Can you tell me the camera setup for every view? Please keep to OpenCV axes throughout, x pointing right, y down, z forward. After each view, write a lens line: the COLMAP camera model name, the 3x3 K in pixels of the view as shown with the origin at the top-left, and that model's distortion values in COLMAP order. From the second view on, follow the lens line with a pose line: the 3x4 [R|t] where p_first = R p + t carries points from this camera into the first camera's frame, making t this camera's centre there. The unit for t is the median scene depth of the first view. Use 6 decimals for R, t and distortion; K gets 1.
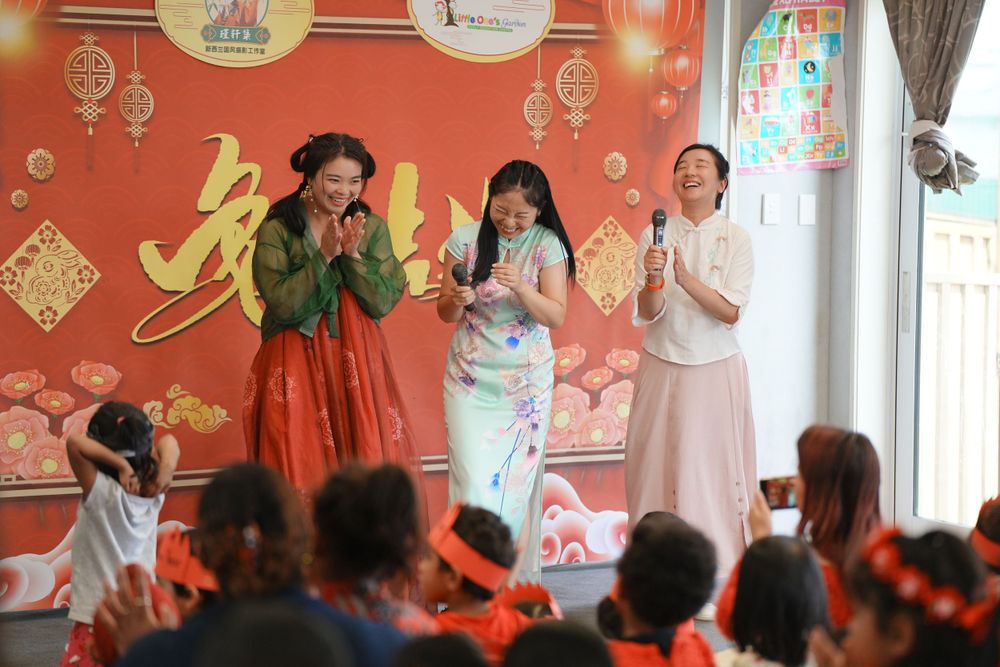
lens RADIAL K [[3406.5, 0, 497.6], [0, 3406.5, 335.4], [0, 0, 1]] dist [0.989846, 0.000000]
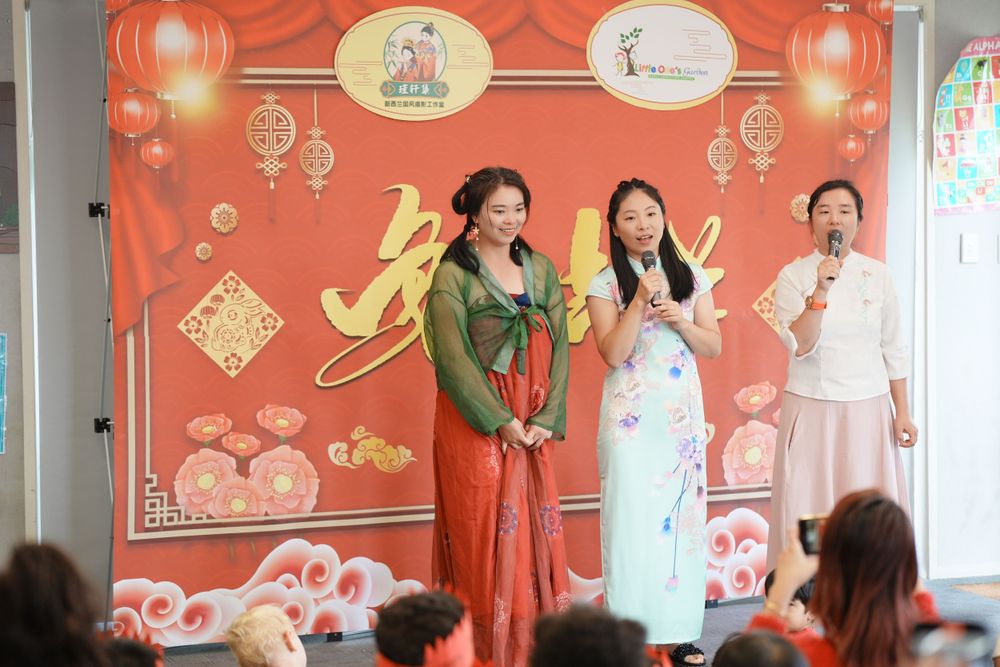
lens RADIAL K [[2564.6, 0, 545.9], [0, 2564.6, 339.2], [0, 0, 1]] dist [0.167356, 0.000000]
pose [[0.987286, -0.013516, -0.158379, 0.084886], [0.012129, 0.999879, -0.009718, -0.003806], [0.158491, 0.007674, 0.987331, 0.240778]]
